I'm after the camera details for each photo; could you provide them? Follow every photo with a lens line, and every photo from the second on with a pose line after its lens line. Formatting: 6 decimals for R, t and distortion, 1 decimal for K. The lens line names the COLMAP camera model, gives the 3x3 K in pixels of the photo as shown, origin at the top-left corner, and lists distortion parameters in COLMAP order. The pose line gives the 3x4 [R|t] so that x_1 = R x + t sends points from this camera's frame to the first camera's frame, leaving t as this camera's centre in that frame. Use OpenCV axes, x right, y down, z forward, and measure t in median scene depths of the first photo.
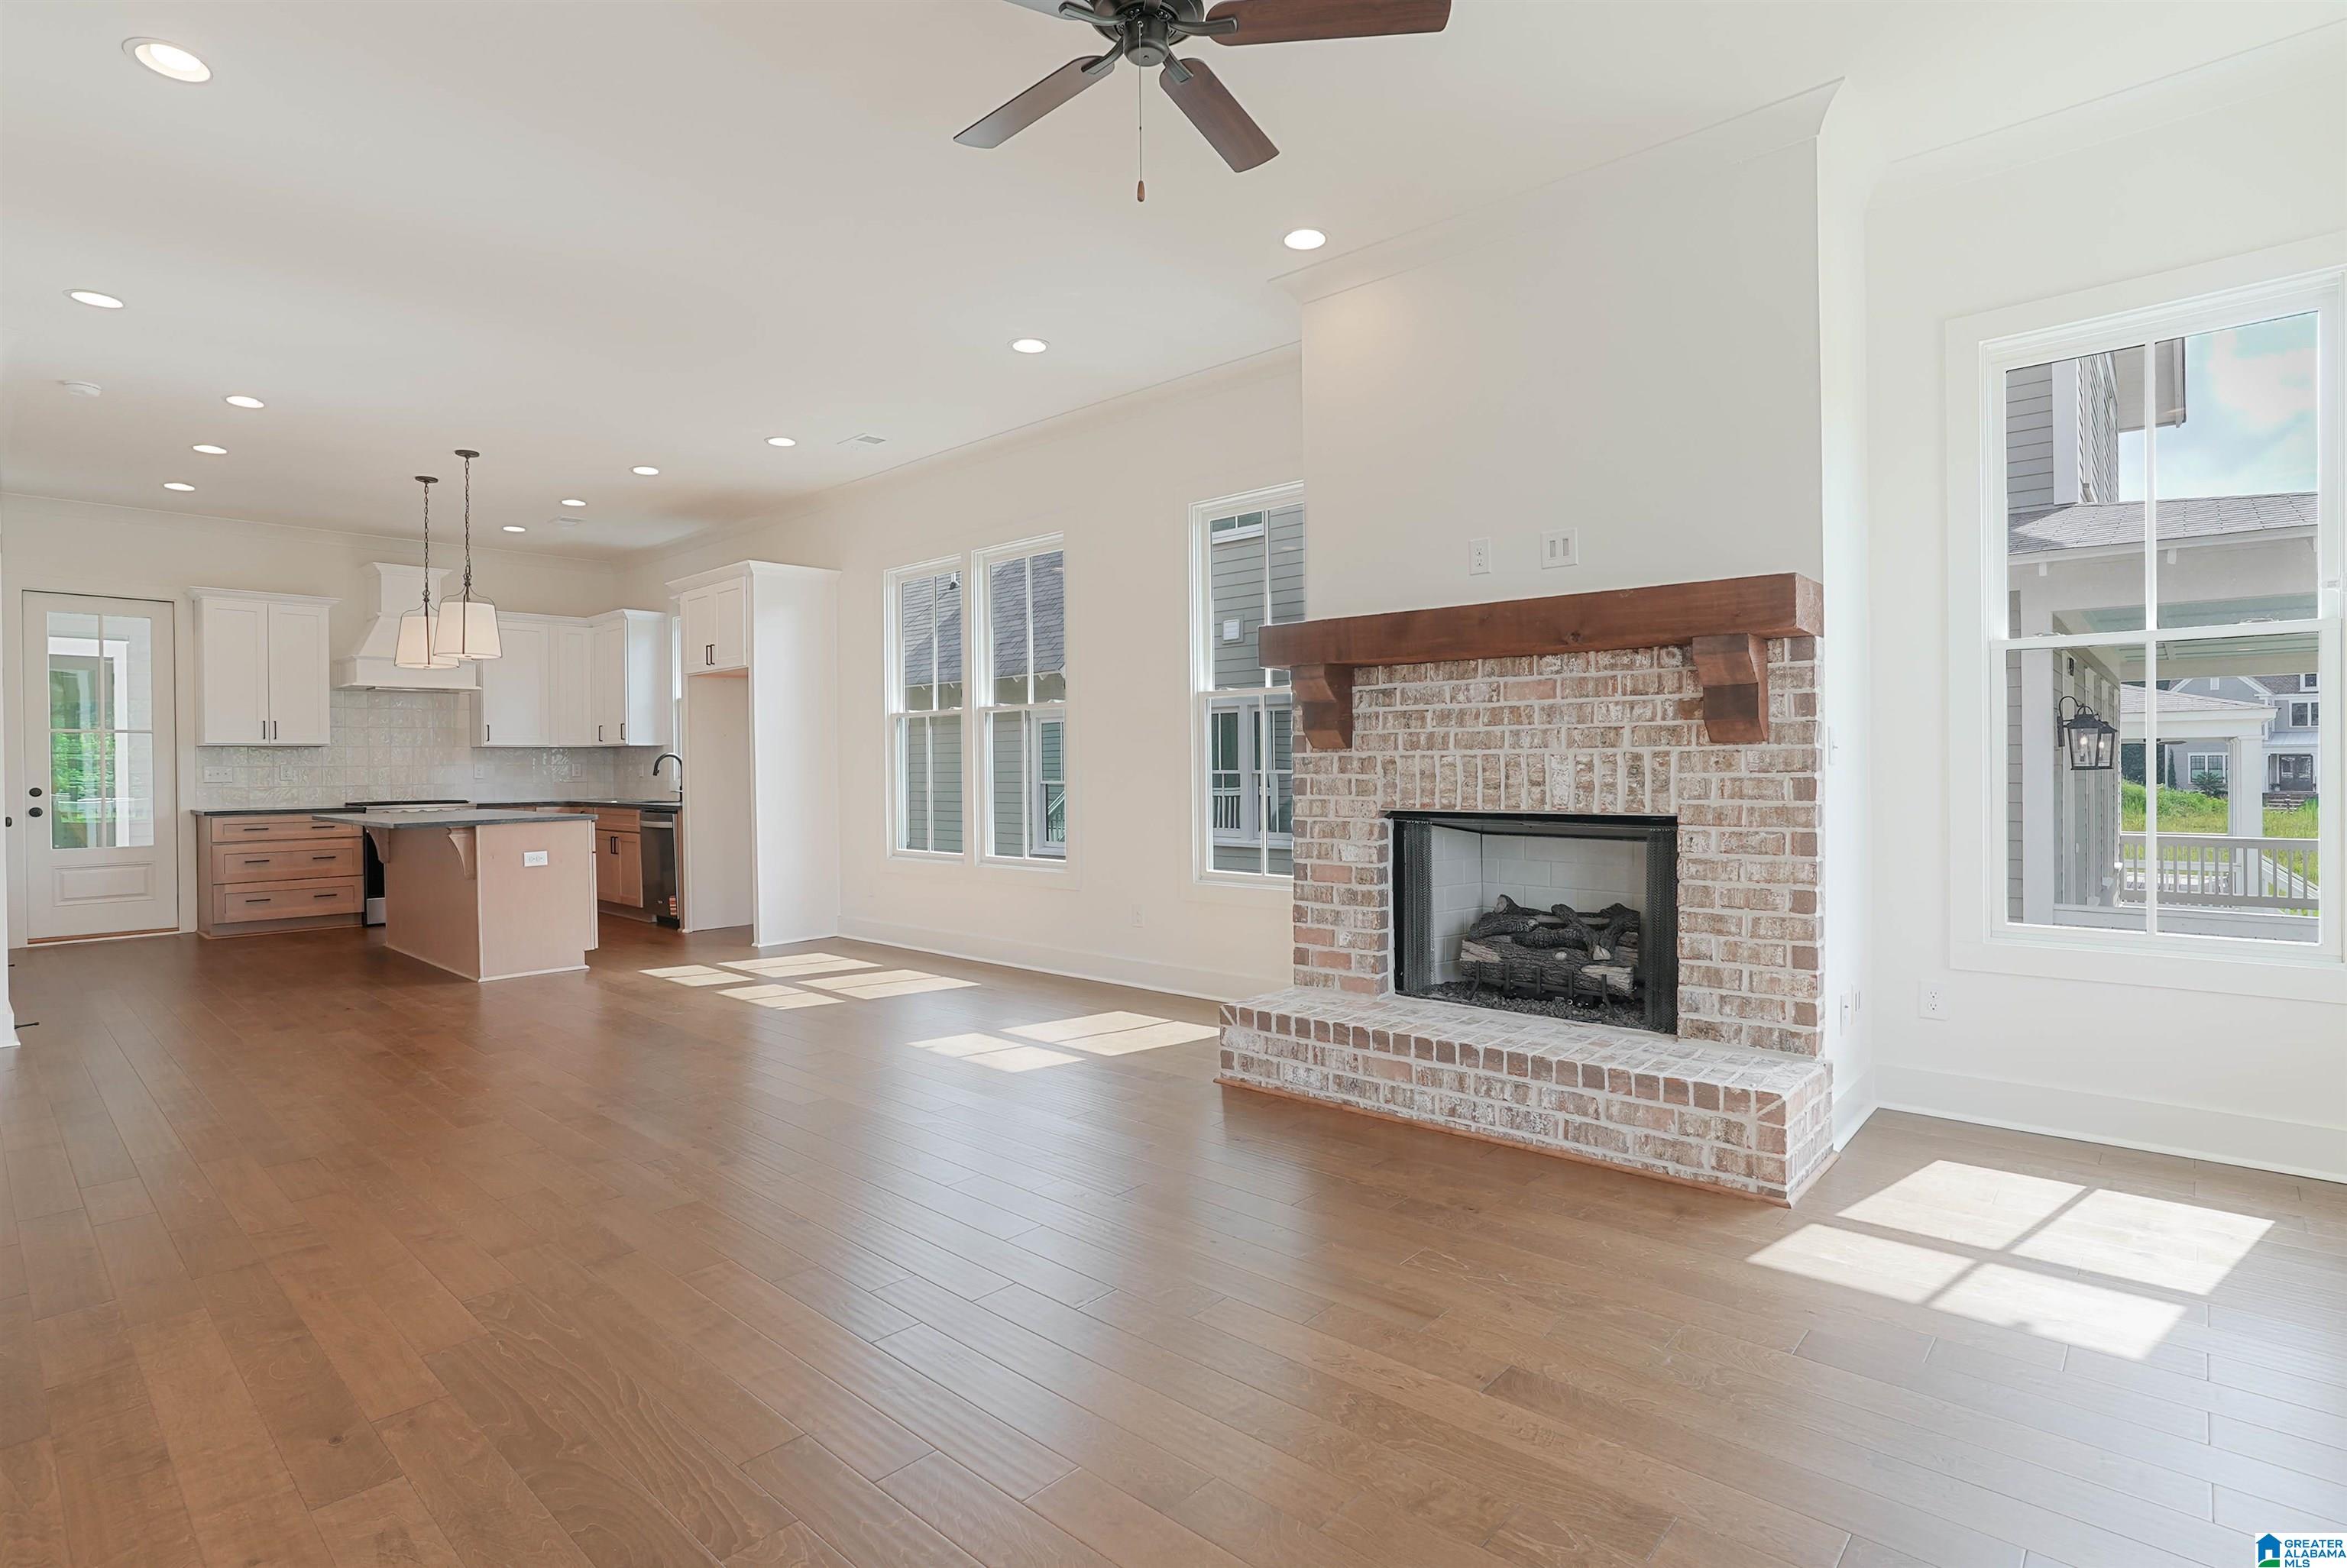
lens RADIAL K [[1178.5, 0, 1189.3], [0, 1178.5, 762.2], [0, 0, 1]] dist [-0.023402, 0.002822]
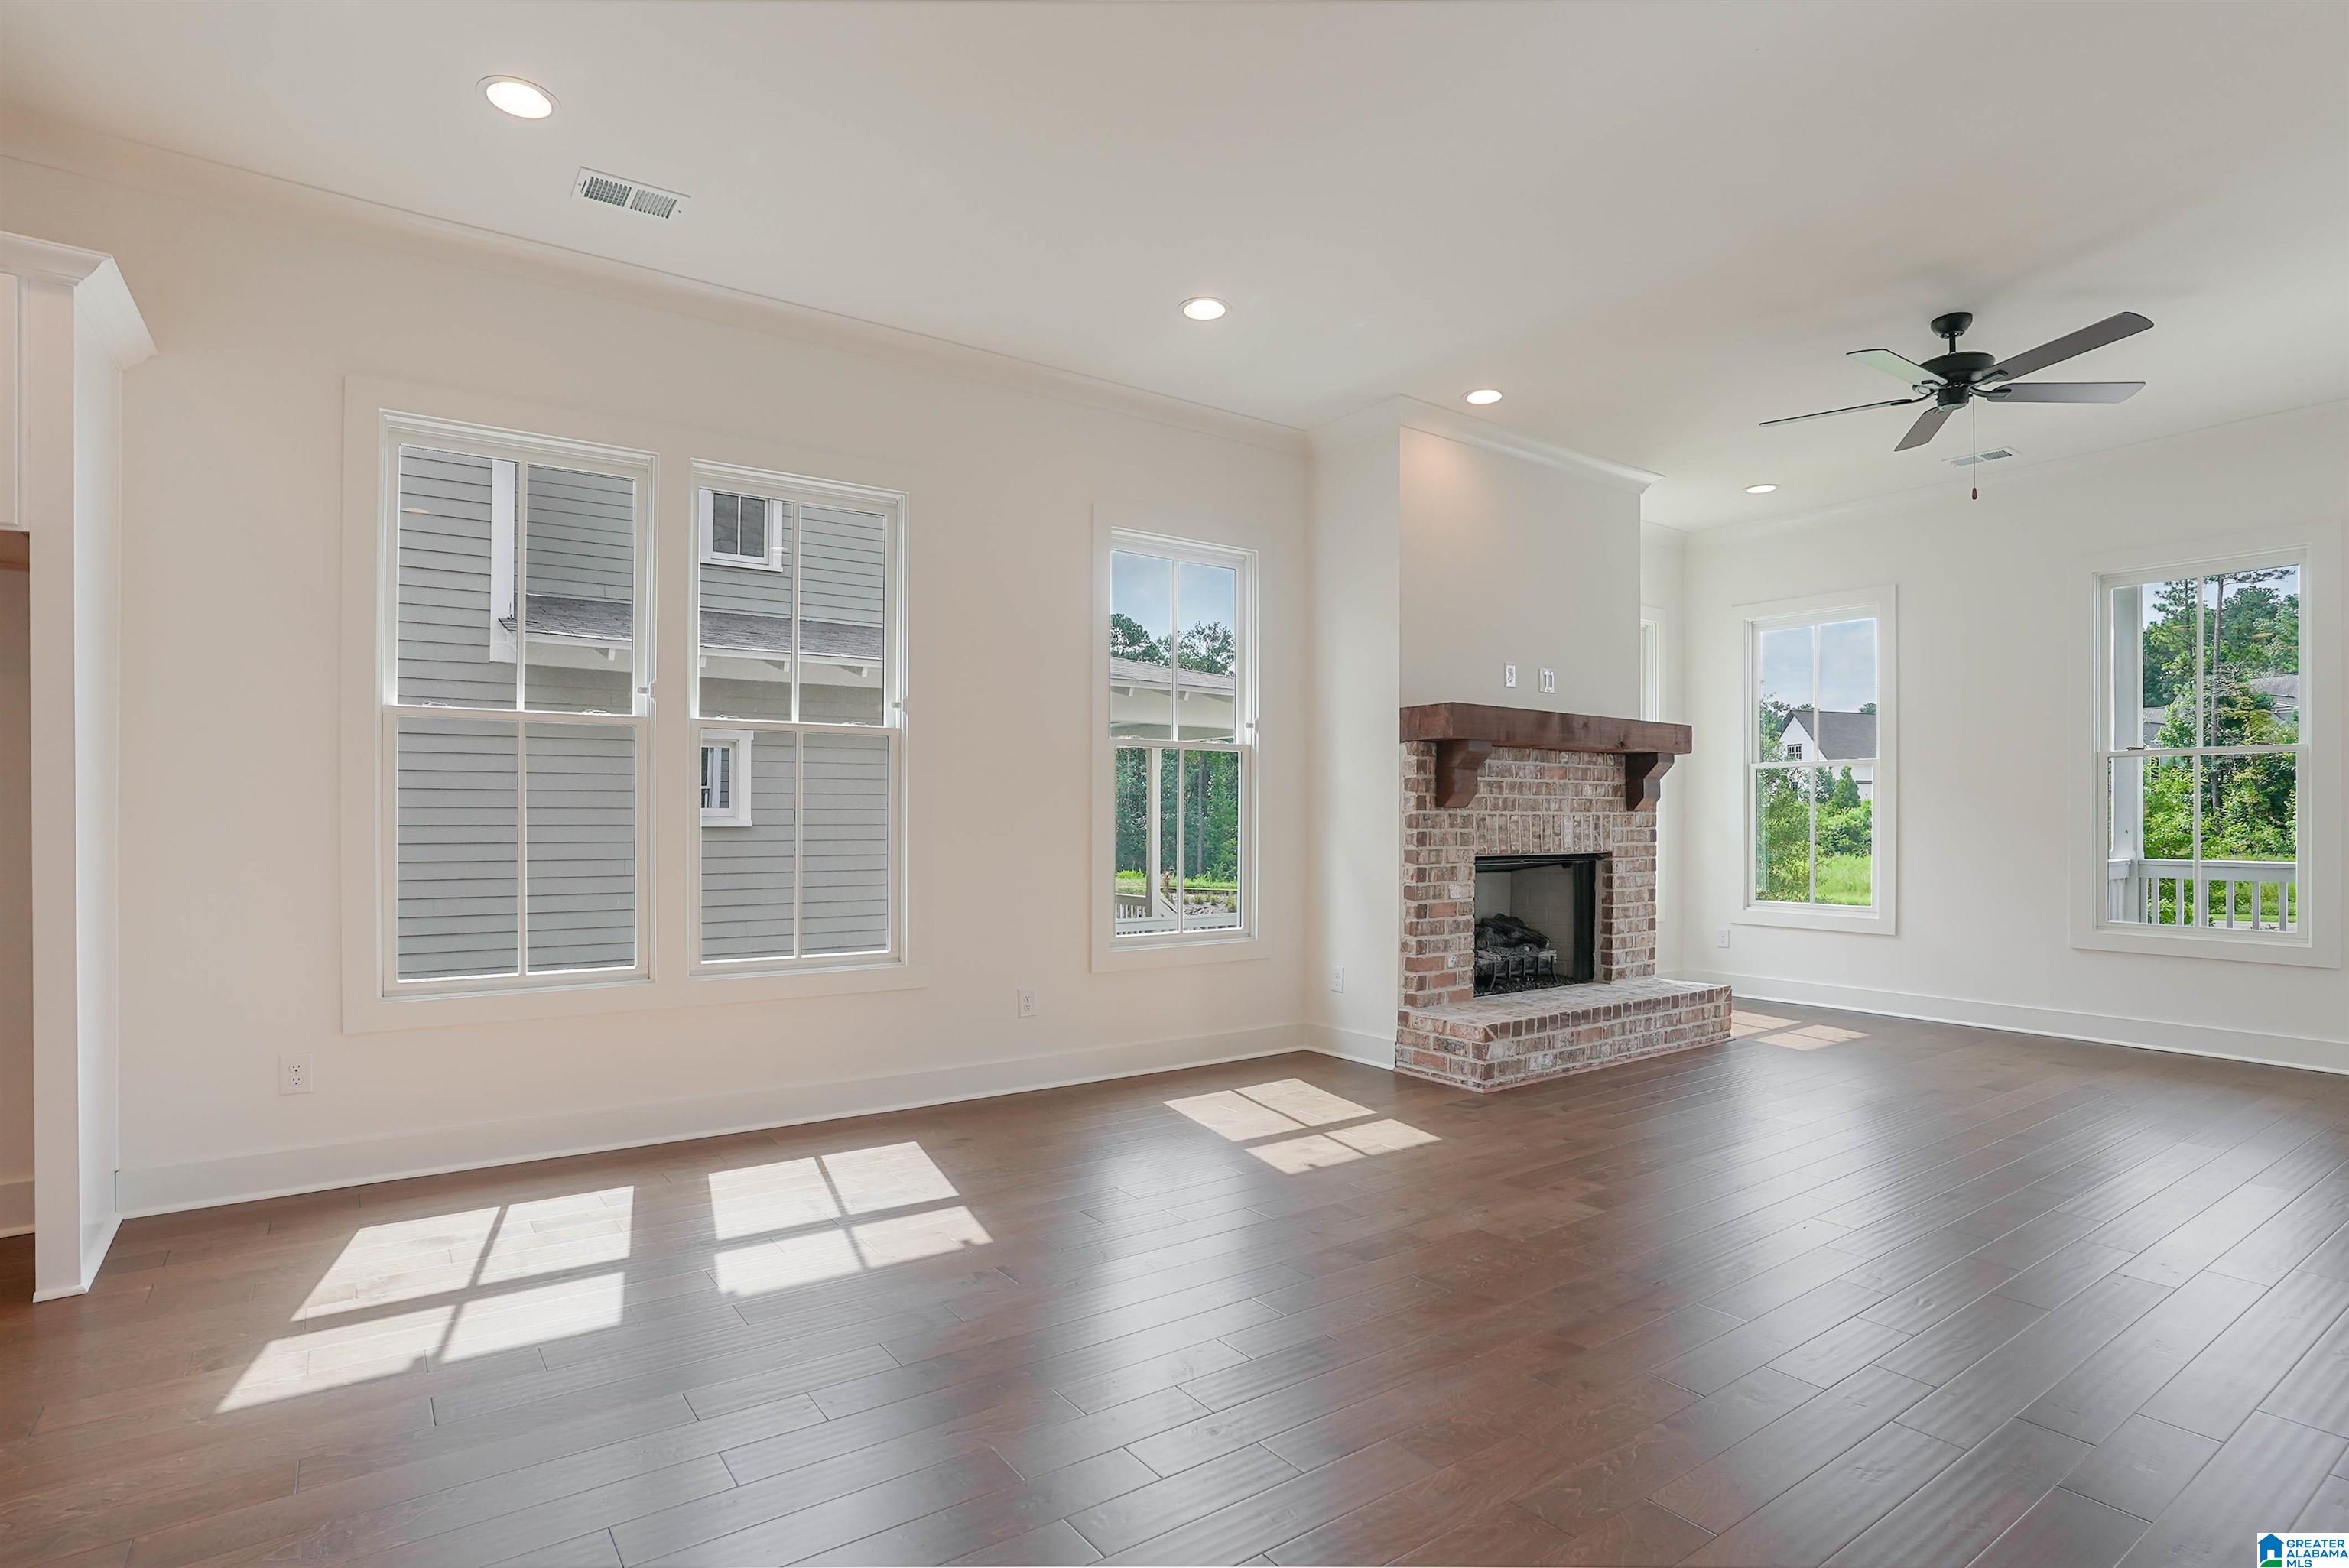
lens RADIAL K [[1179.6, 0, 1118.1], [0, 1179.6, 814.4], [0, 0, 1]] dist [-0.023402, 0.002822]
pose [[0.230389, 0.015767, 0.972971, -1.160285], [-0.007058, 0.999869, -0.014532, 0.016026], [-0.973073, -0.003519, 0.230470, 1.057378]]
